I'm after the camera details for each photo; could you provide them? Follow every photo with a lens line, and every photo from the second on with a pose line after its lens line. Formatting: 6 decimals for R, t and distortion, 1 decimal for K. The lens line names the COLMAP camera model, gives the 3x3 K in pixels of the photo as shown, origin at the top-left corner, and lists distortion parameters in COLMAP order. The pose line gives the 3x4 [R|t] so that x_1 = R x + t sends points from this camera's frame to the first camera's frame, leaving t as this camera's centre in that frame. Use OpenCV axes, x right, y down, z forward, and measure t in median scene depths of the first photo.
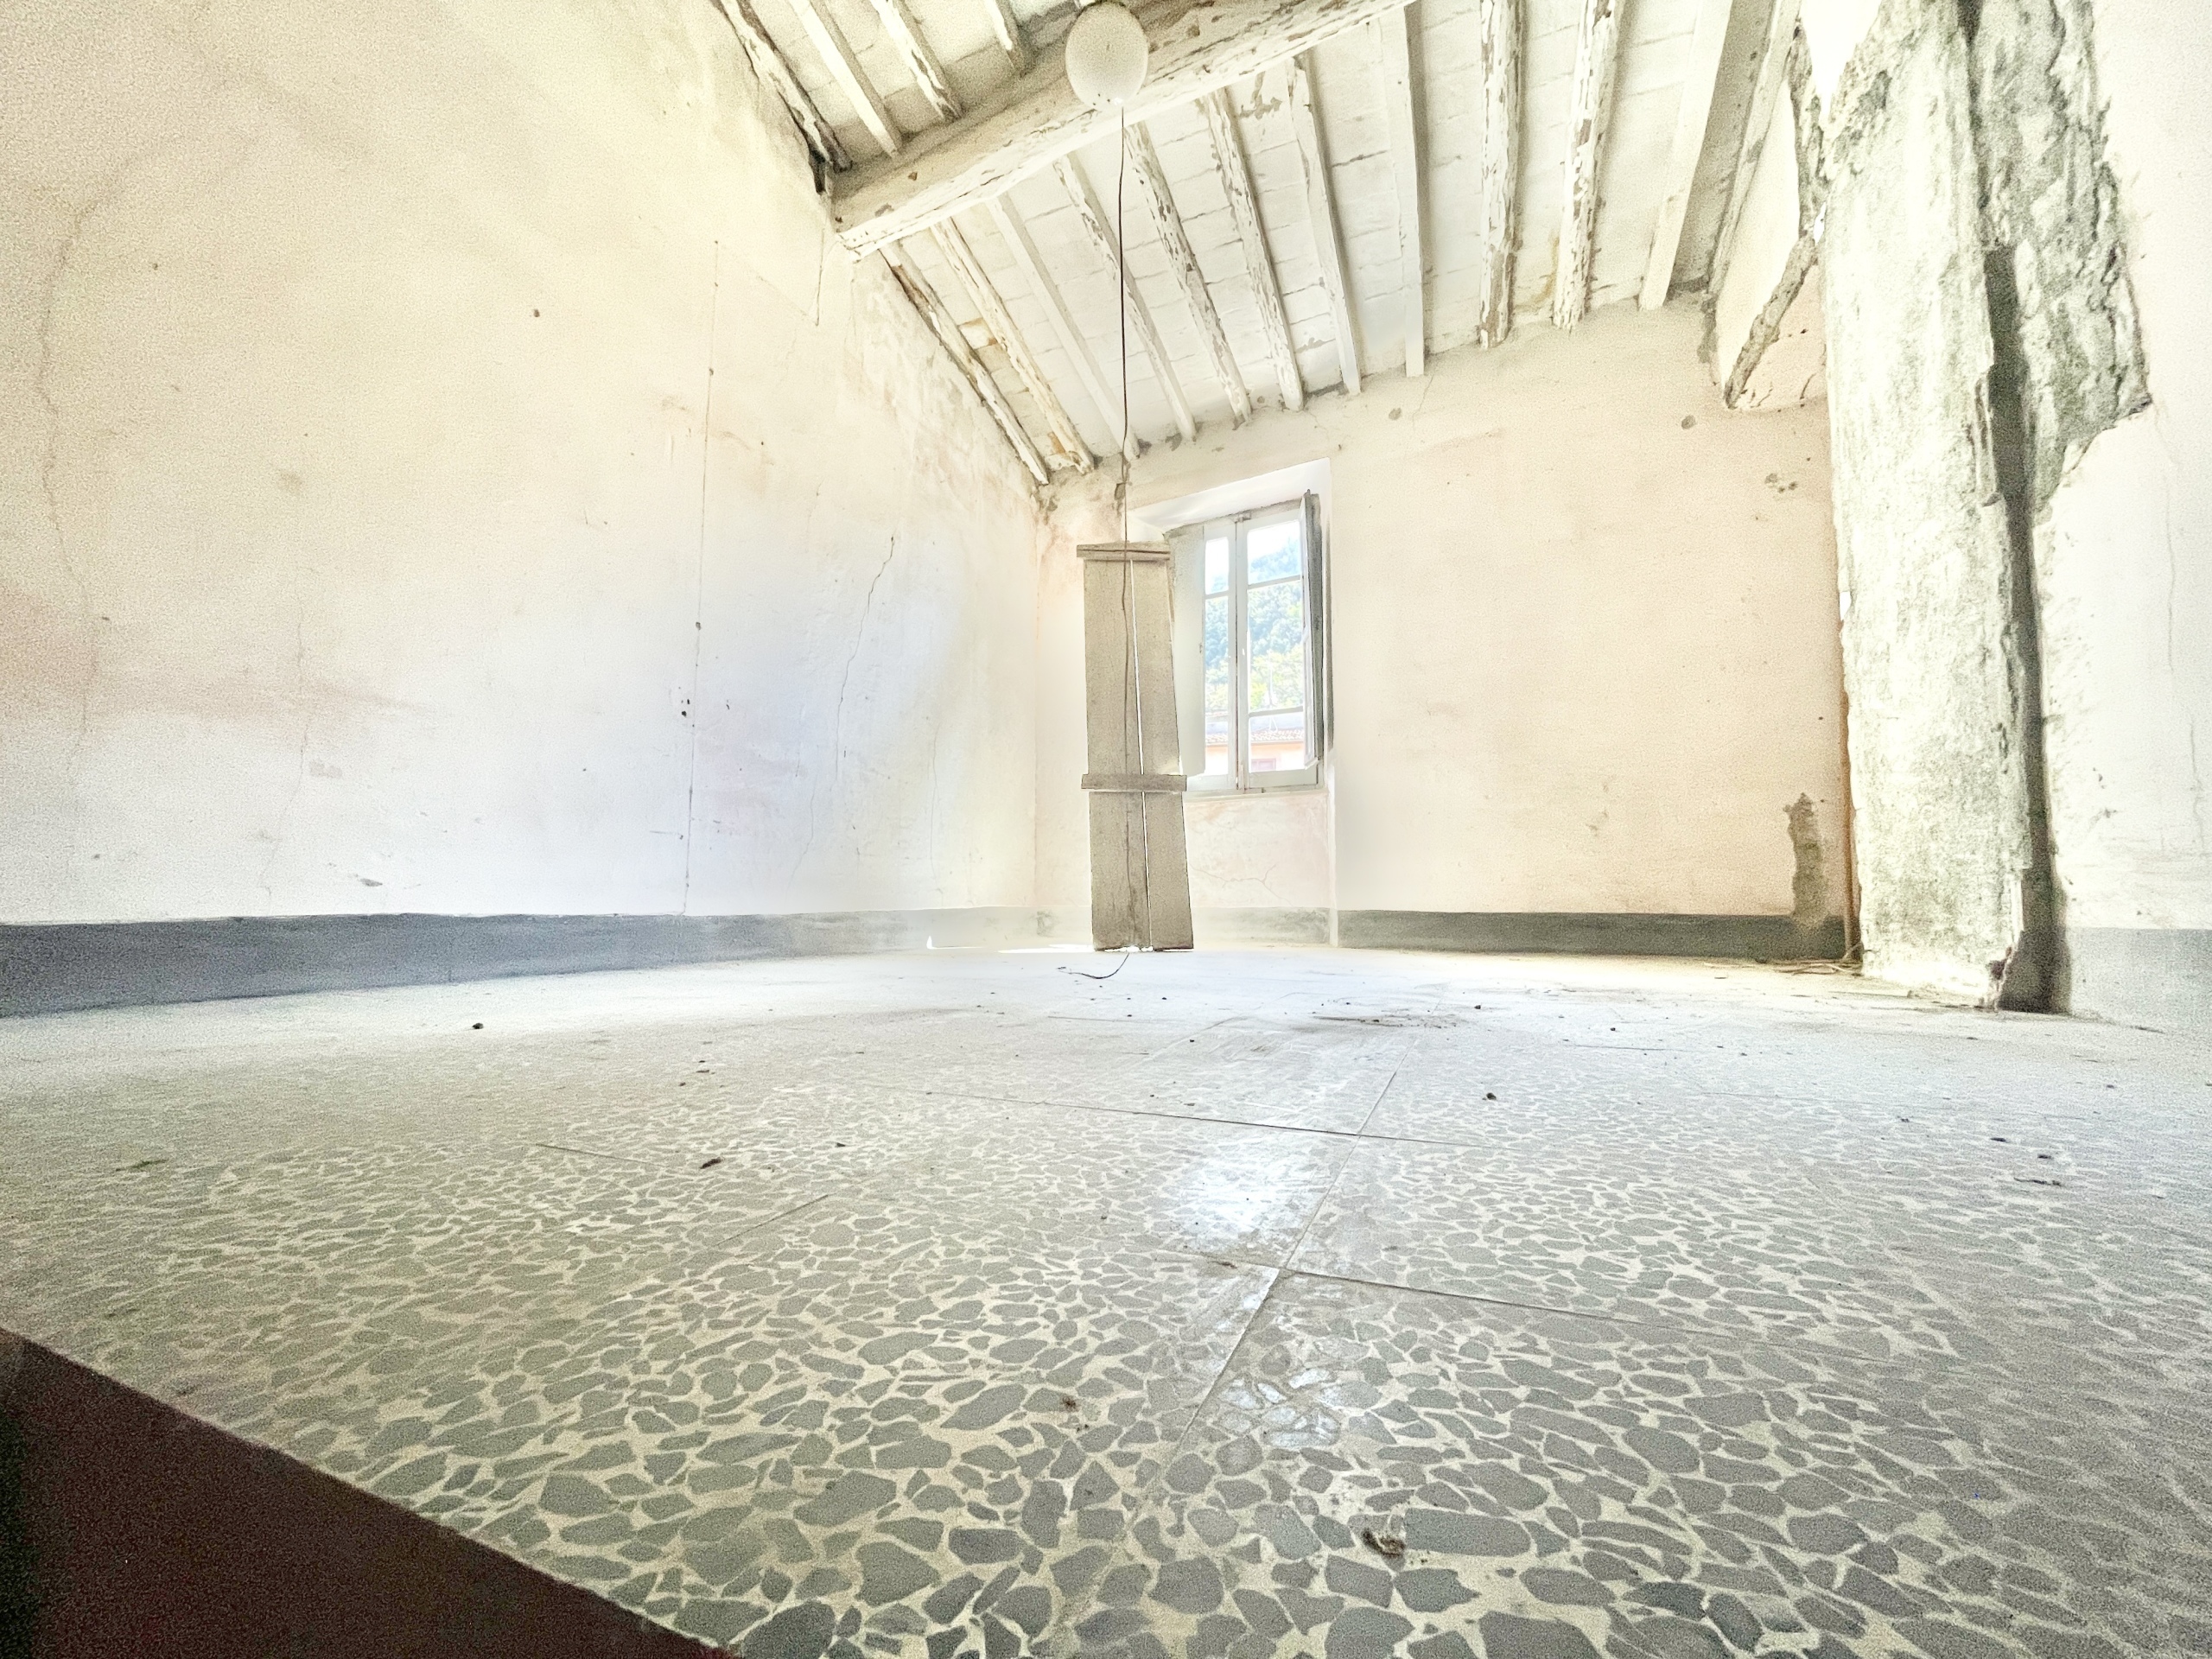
lens RADIAL K [[892.1, 0, 1093.3], [0, 892.1, 832.3], [0, 0, 1]] dist [0.001204, -0.001042]
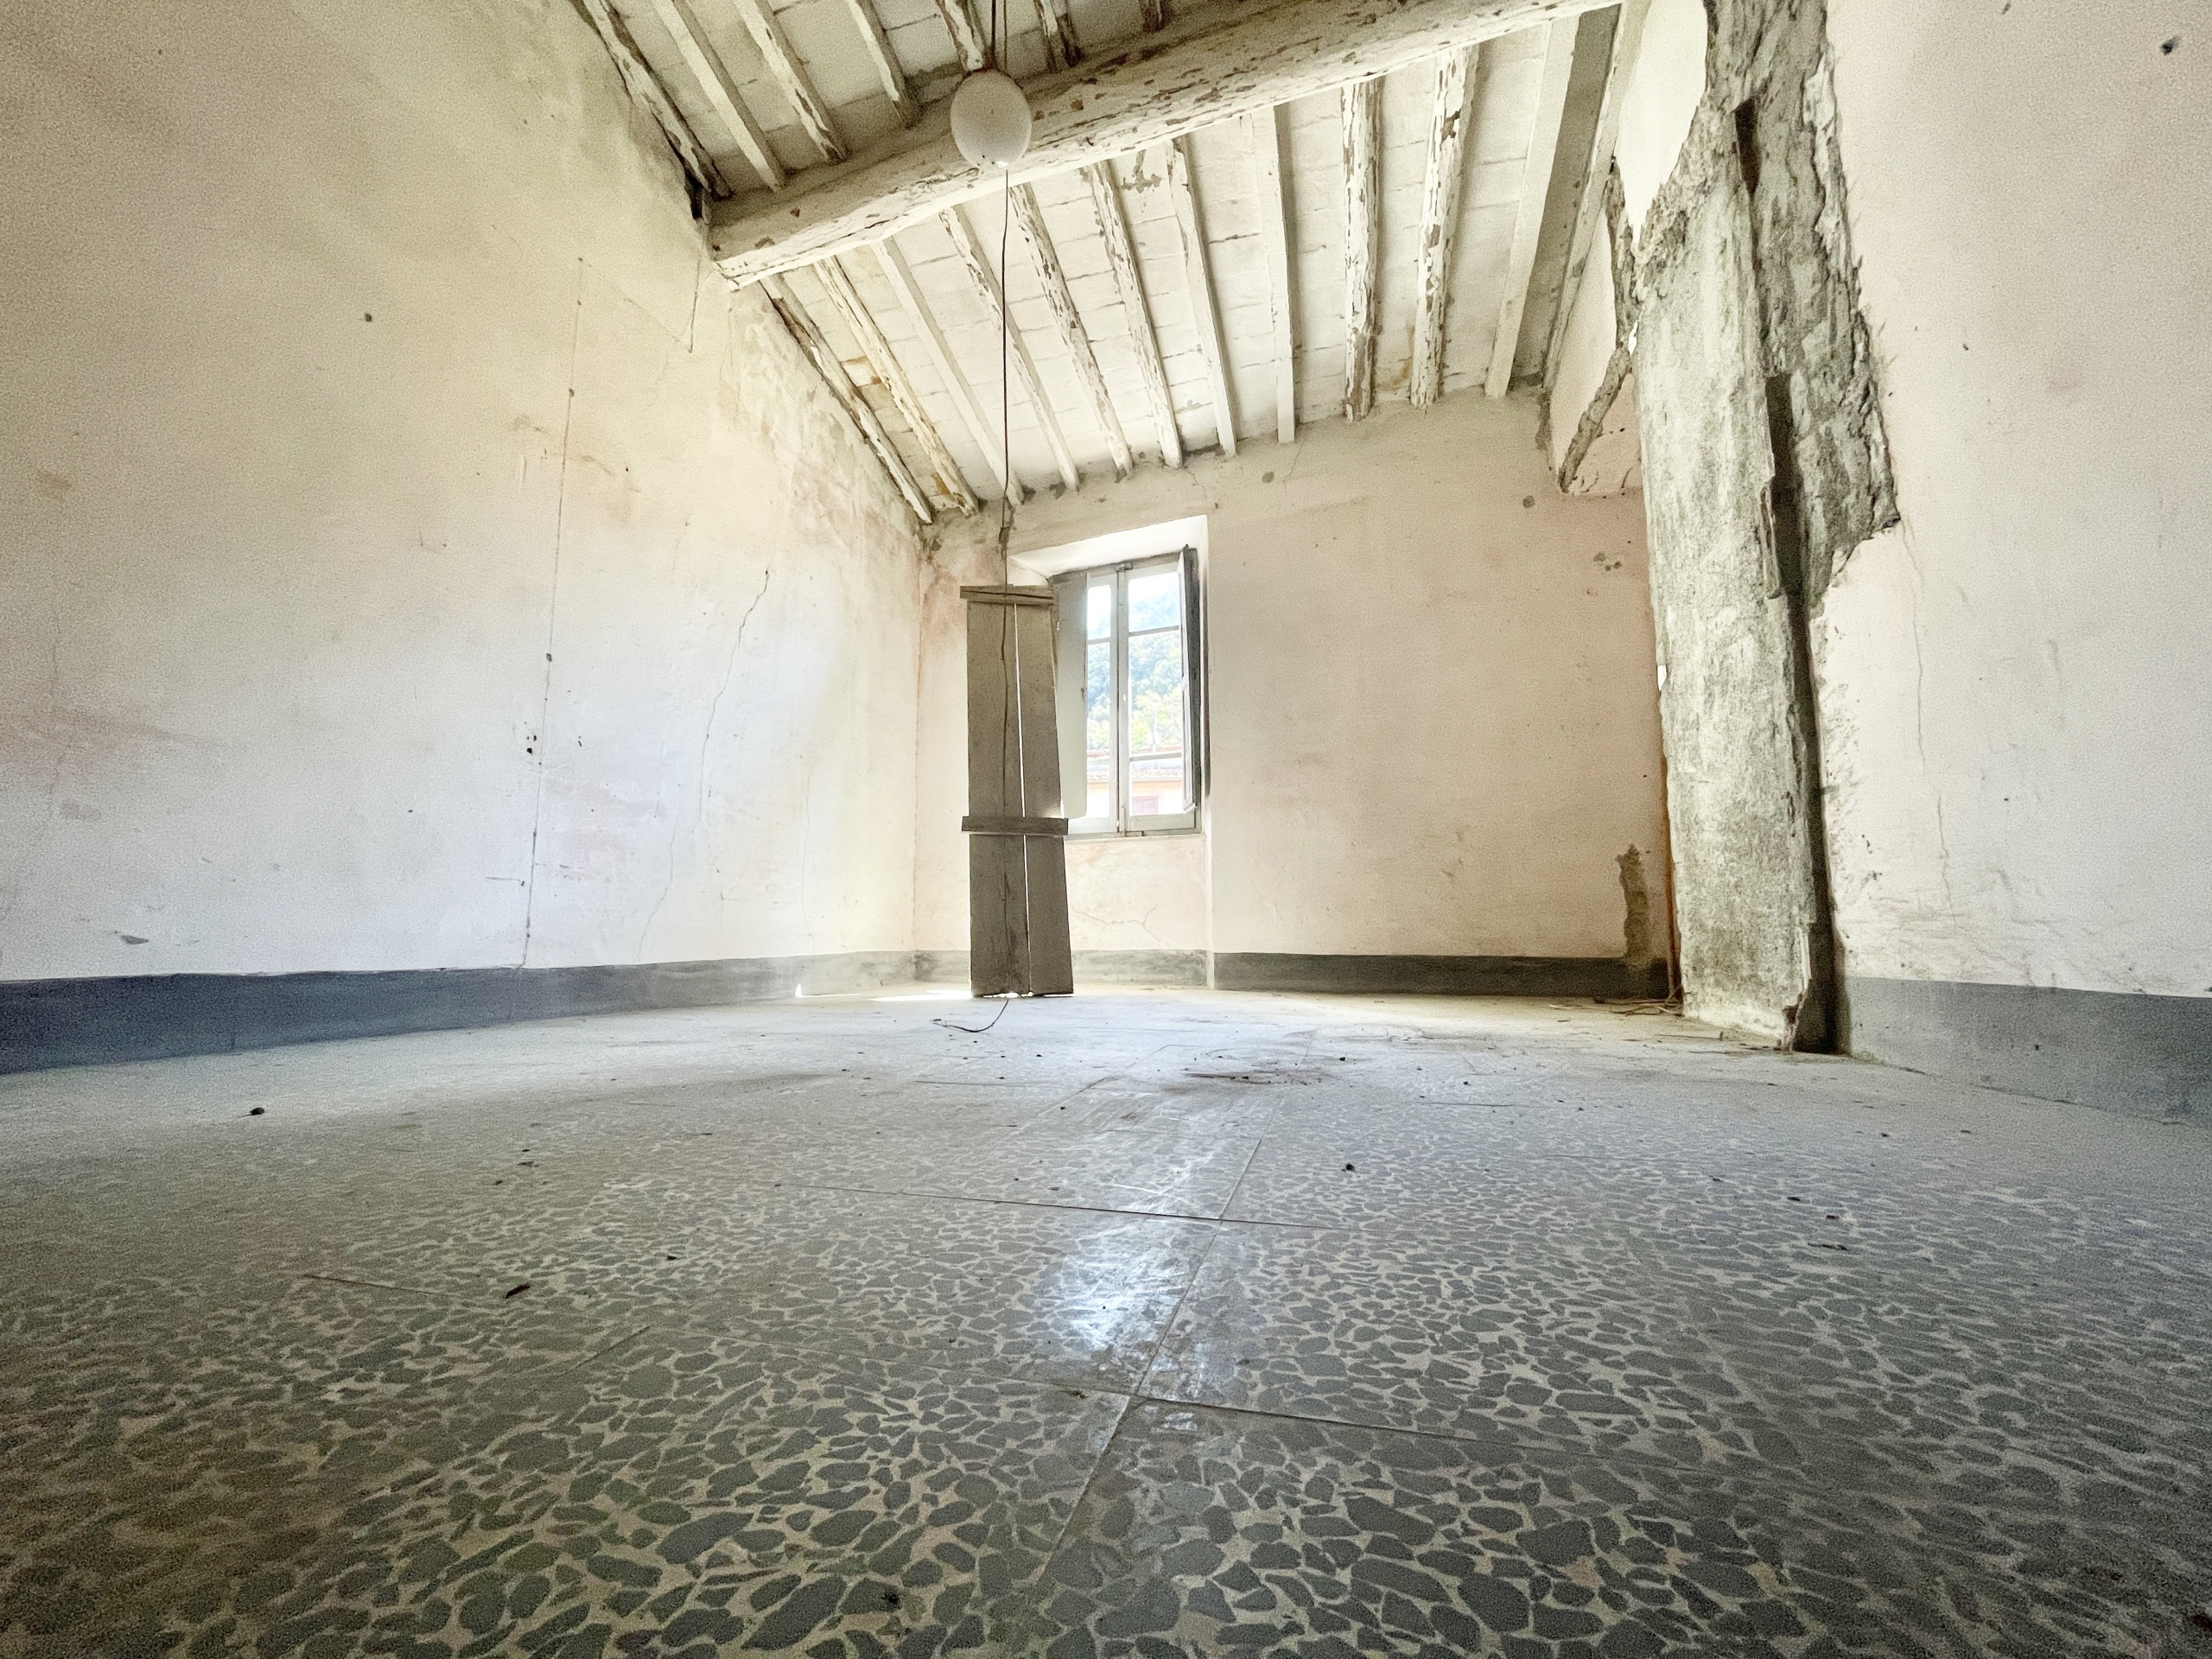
lens RADIAL K [[892.1, 0, 1094.7], [0, 892.1, 831.8], [0, 0, 1]] dist [0.001204, -0.001042]
pose [[0.991536, 0.010515, 0.129408, 0.007805], [-0.005490, 0.999219, -0.039126, -0.016590], [-0.129718, 0.038085, 0.990819, 0.005450]]
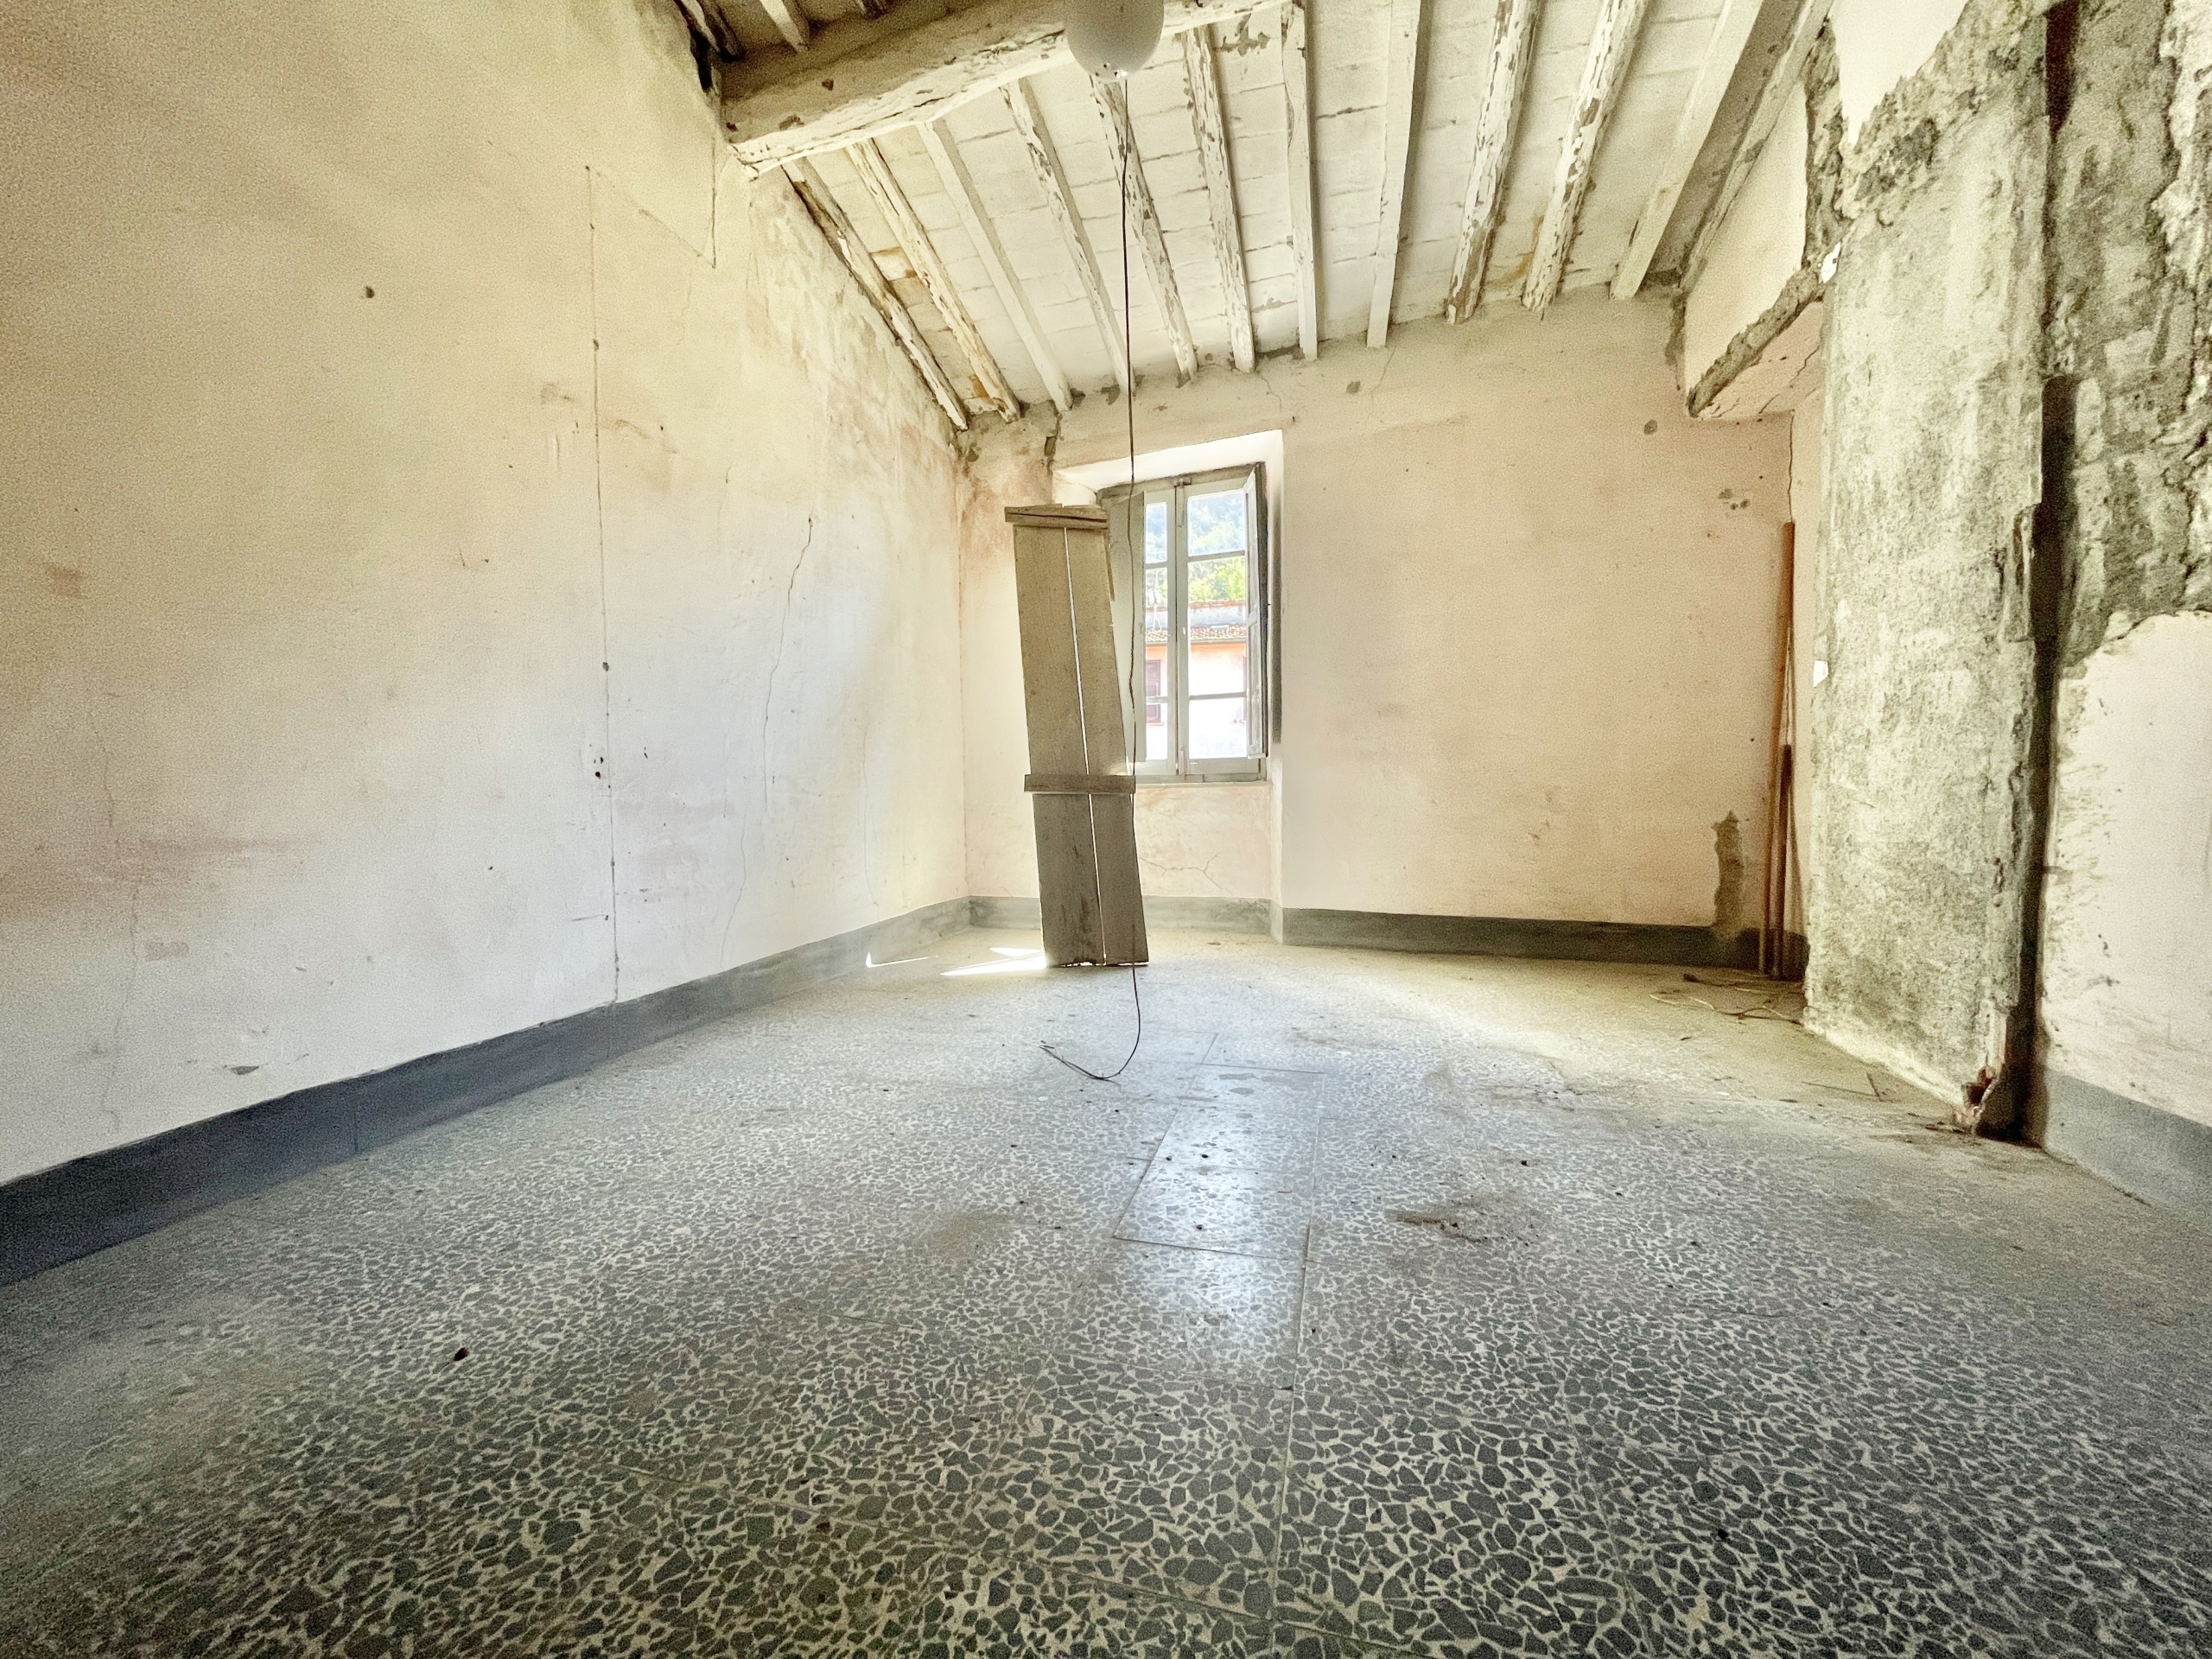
lens RADIAL K [[892.1, 0, 1088.5], [0, 892.1, 824.2], [0, 0, 1]] dist [0.001204, -0.001042]
pose [[0.989865, -0.024223, 0.139930, -0.125224], [0.006054, 0.991647, 0.128837, -0.214155], [-0.141882, -0.126684, 0.981744, 0.095935]]
